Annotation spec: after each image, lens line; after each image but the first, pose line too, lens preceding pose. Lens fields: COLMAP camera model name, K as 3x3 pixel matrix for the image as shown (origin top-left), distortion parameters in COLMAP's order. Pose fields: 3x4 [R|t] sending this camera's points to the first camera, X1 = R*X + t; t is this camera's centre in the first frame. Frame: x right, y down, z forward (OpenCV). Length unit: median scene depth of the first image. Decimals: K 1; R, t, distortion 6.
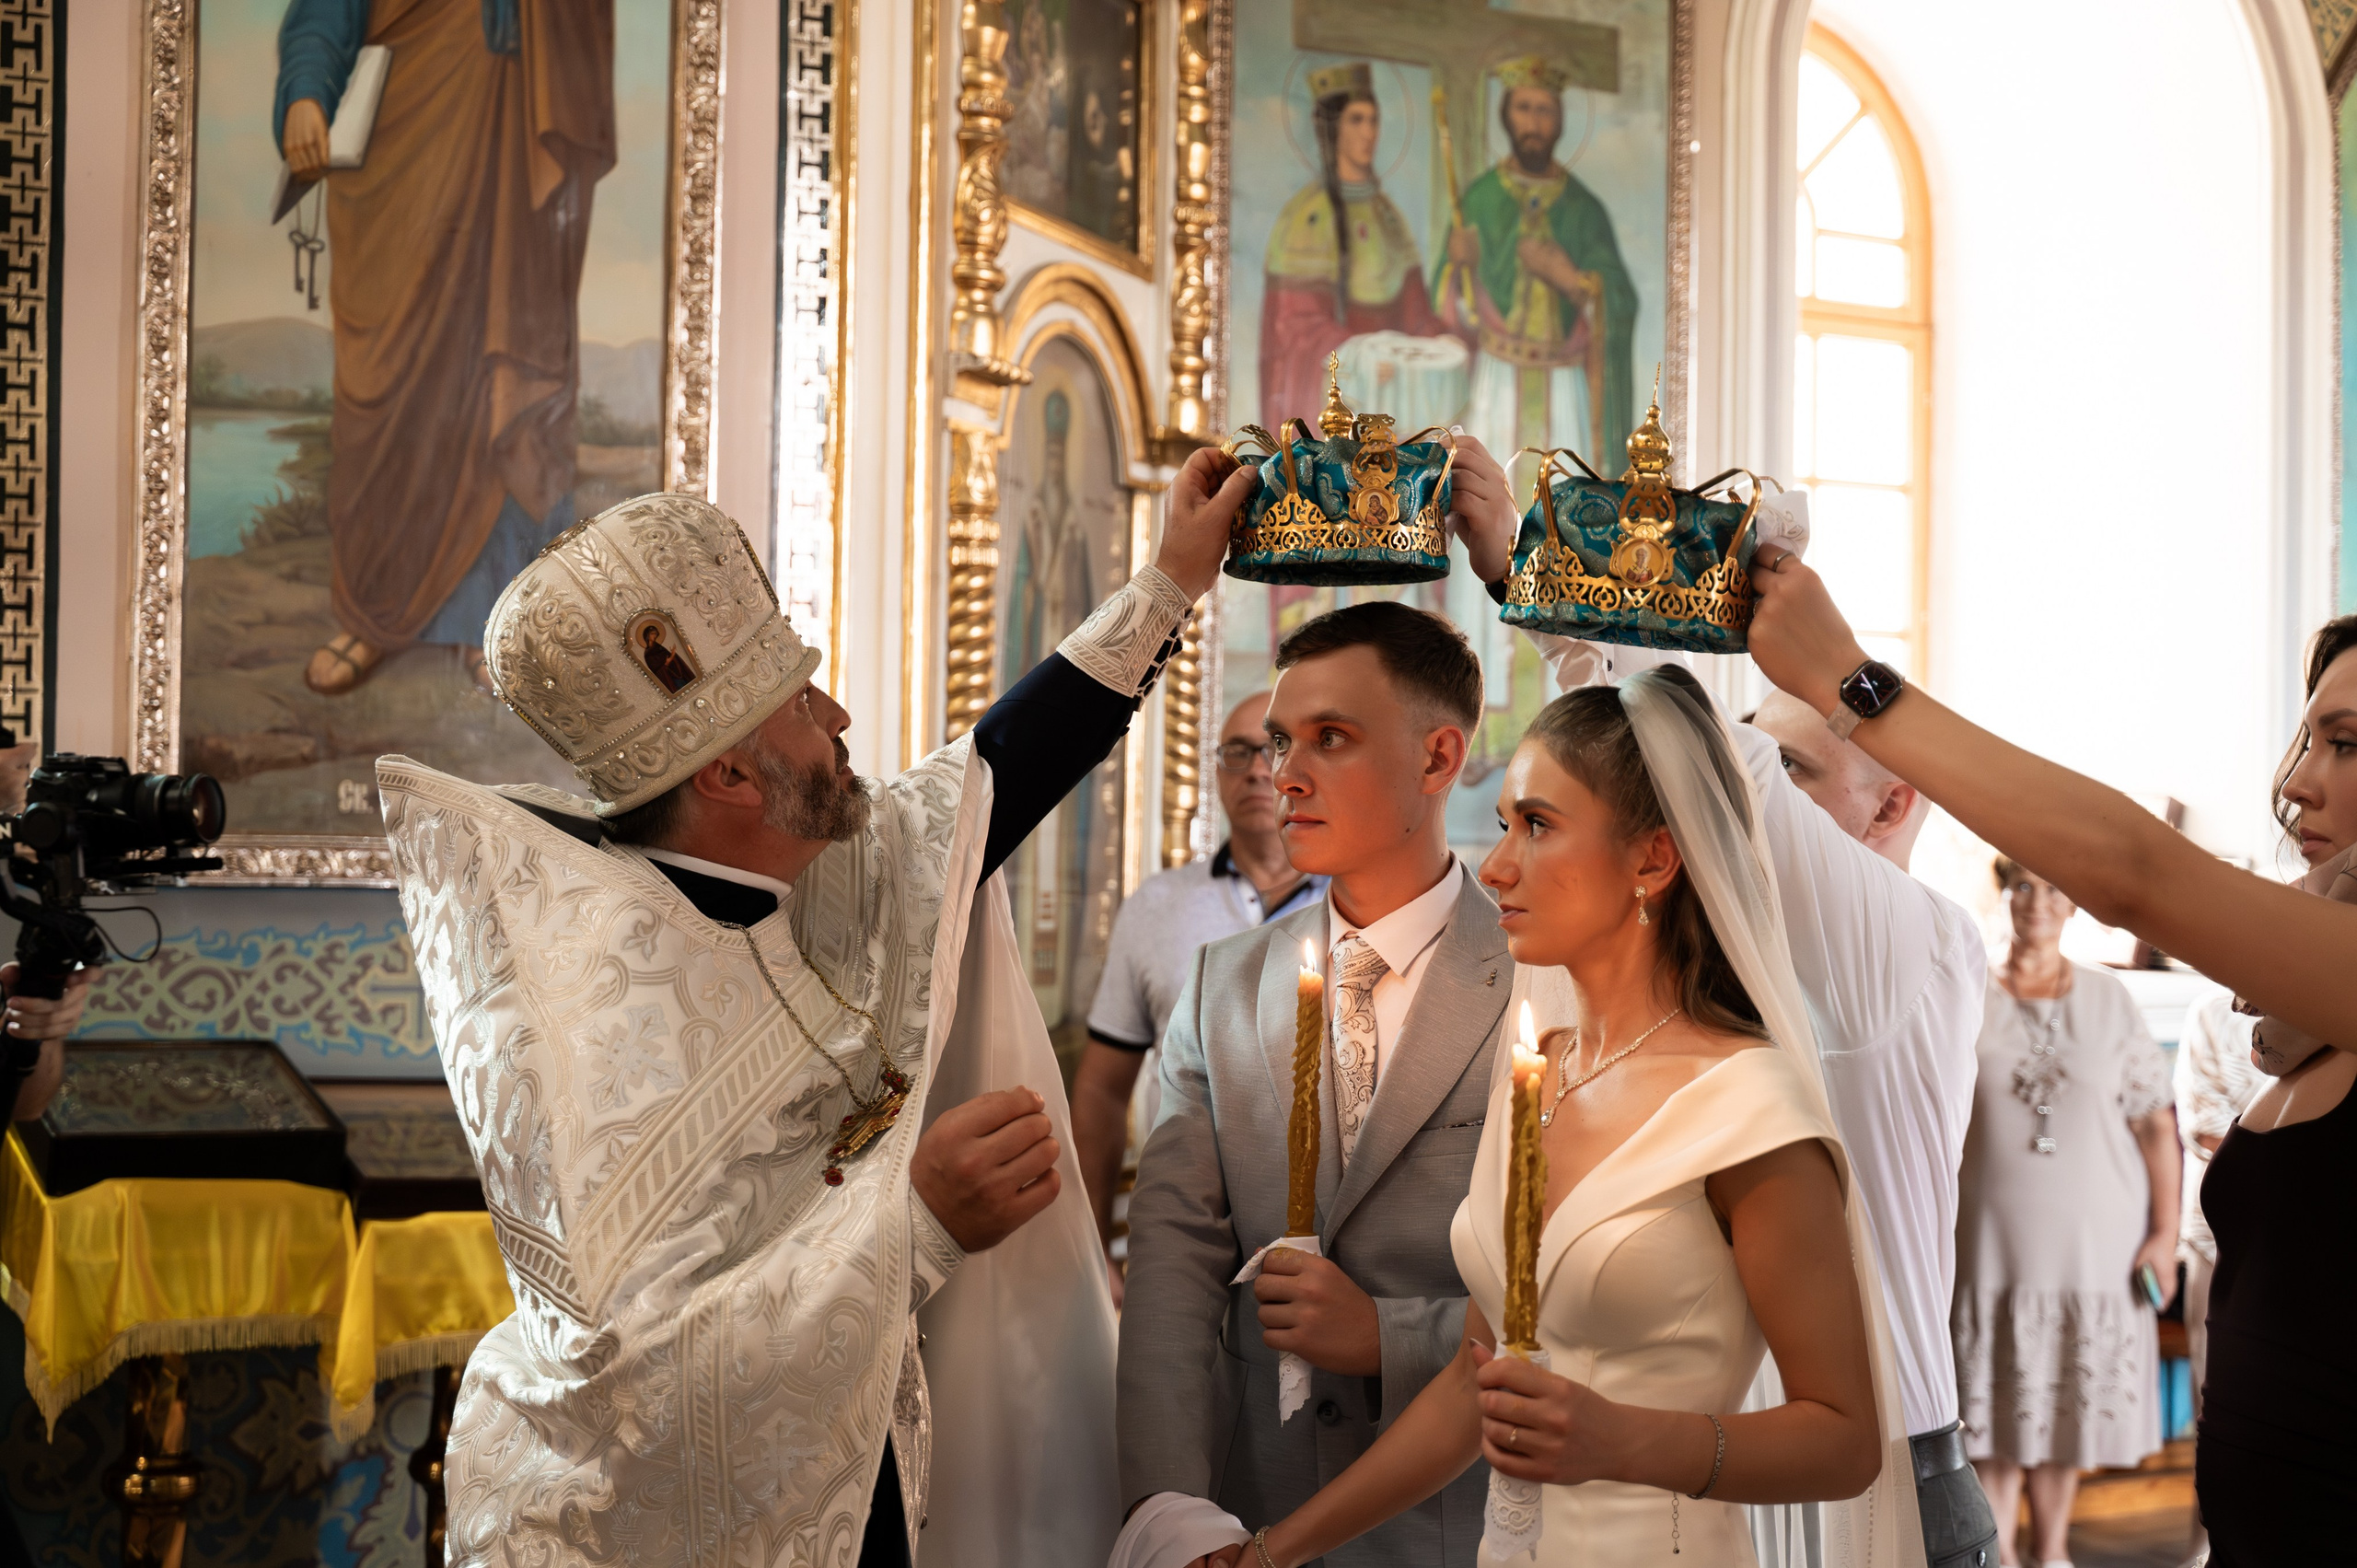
lens RADIAL K [[3303.2, 0, 1196.6], [0, 3303.2, 783.1], [0, 0, 1]] dist [0.013839, 0.000000]
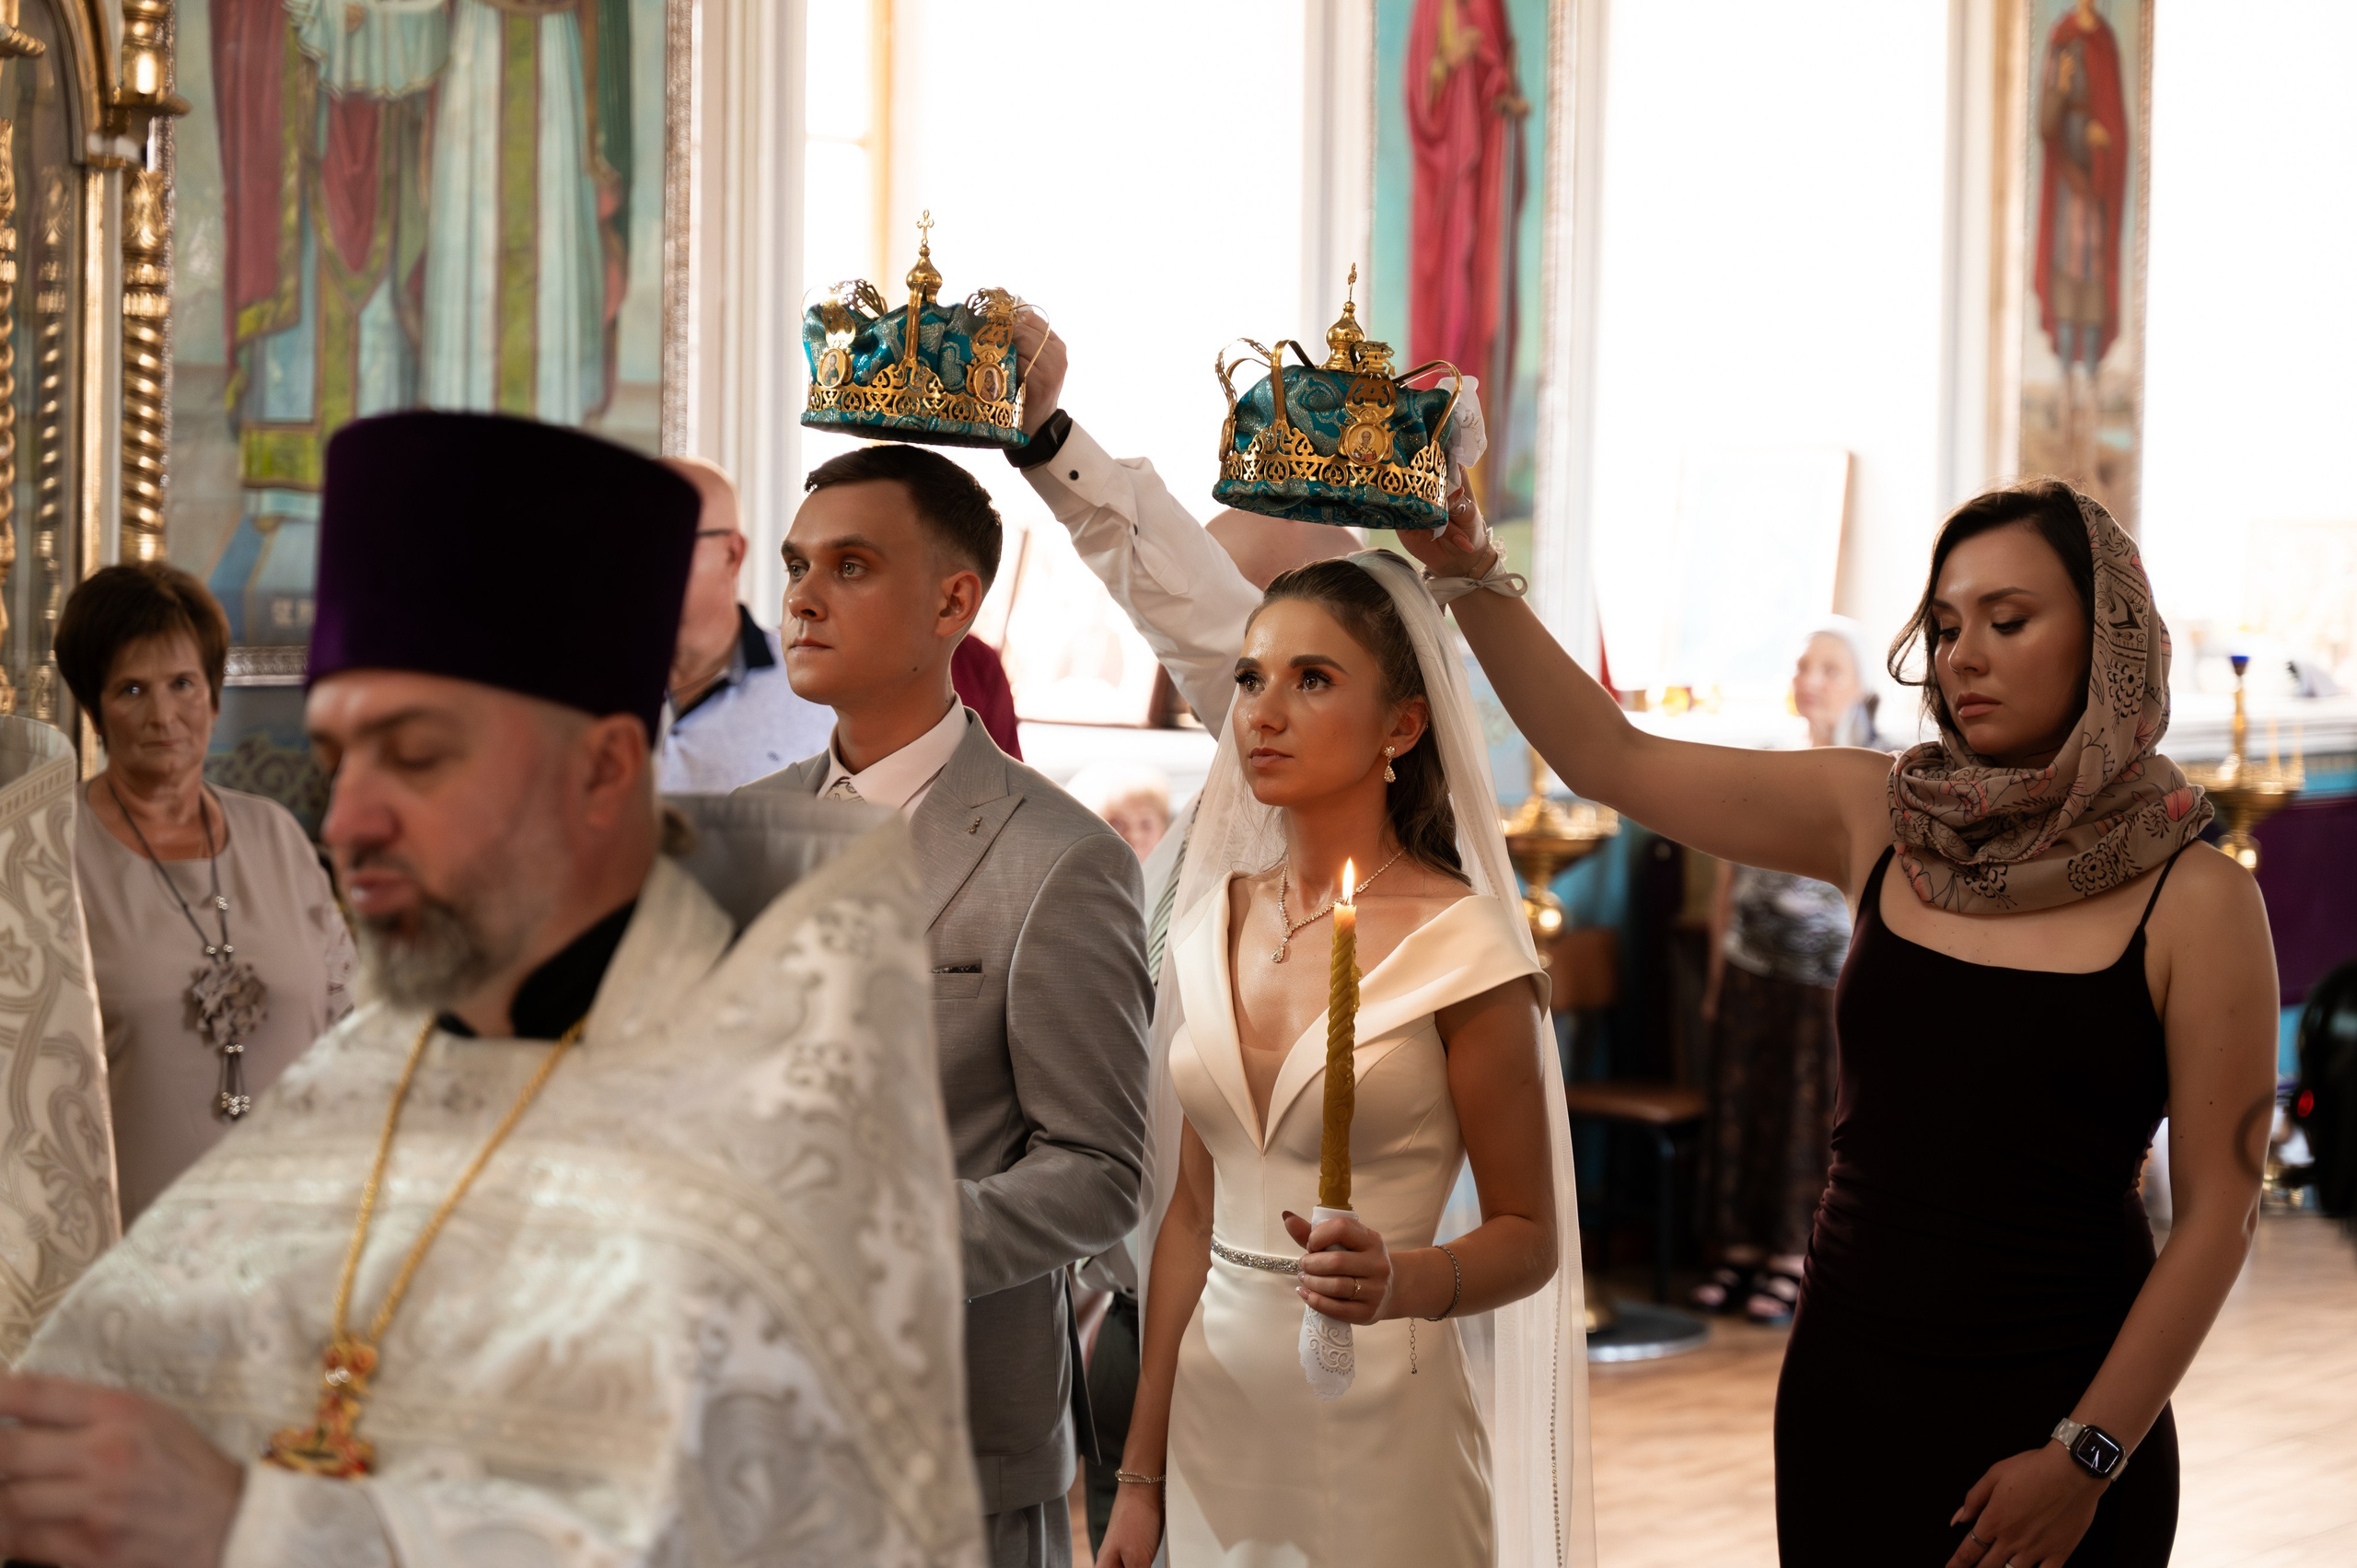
lens RADIAL K [[4588.6, 0, 1191.8], [0, 4588.6, 778.0], [0, 0, 1]] dist [0.062748, 0.000000]
pose [[0.929227, -0.025844, 0.368605, -0.215389], [-0.003494, 0.996892, 0.078705, -0.034751], [-0.369494, -0.074422, 0.926248, -0.168388]]
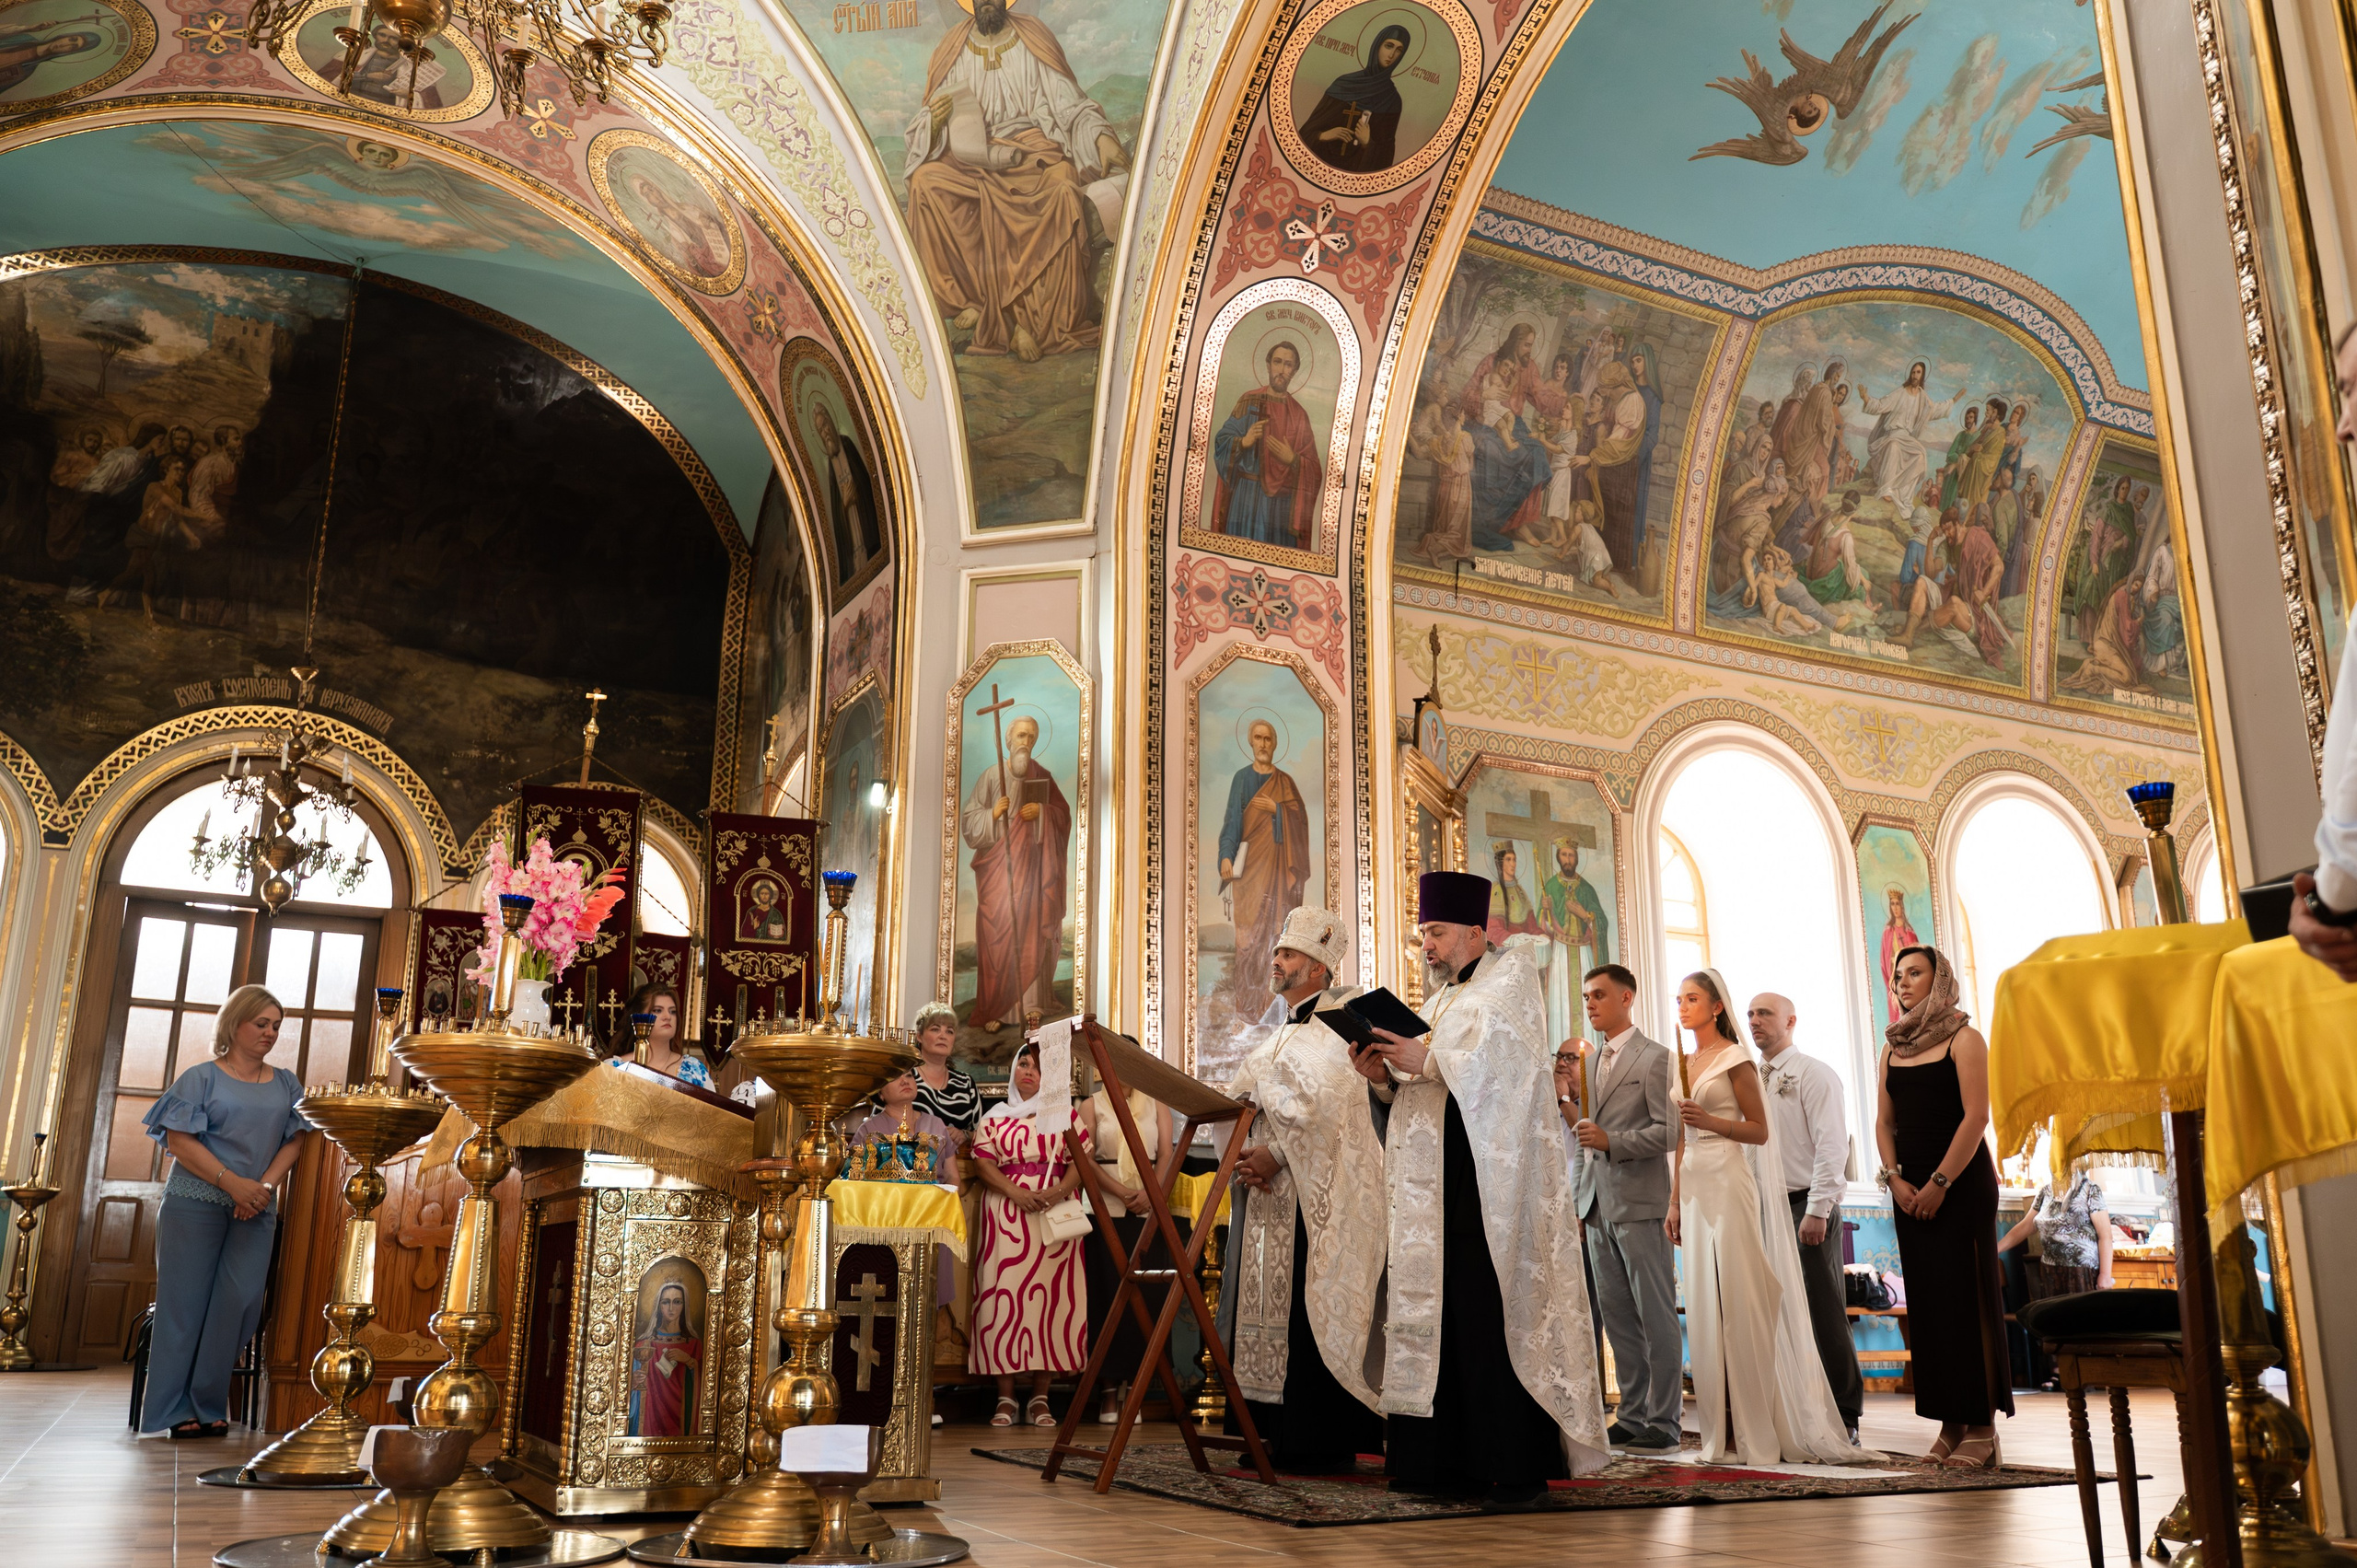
lens RADIAL K [[1913.5, 0, 1166.3], [0, 1913.5, 801.7], [0, 0, 1]] dist [-0.017327, 0.001342]
pose [[0.999341, -0.022233, -0.028677, -0.245026], [0.014918, 0.972158, -0.233853, 0.163538], [0.033078, 0.233271, 0.971849, -0.773127]]
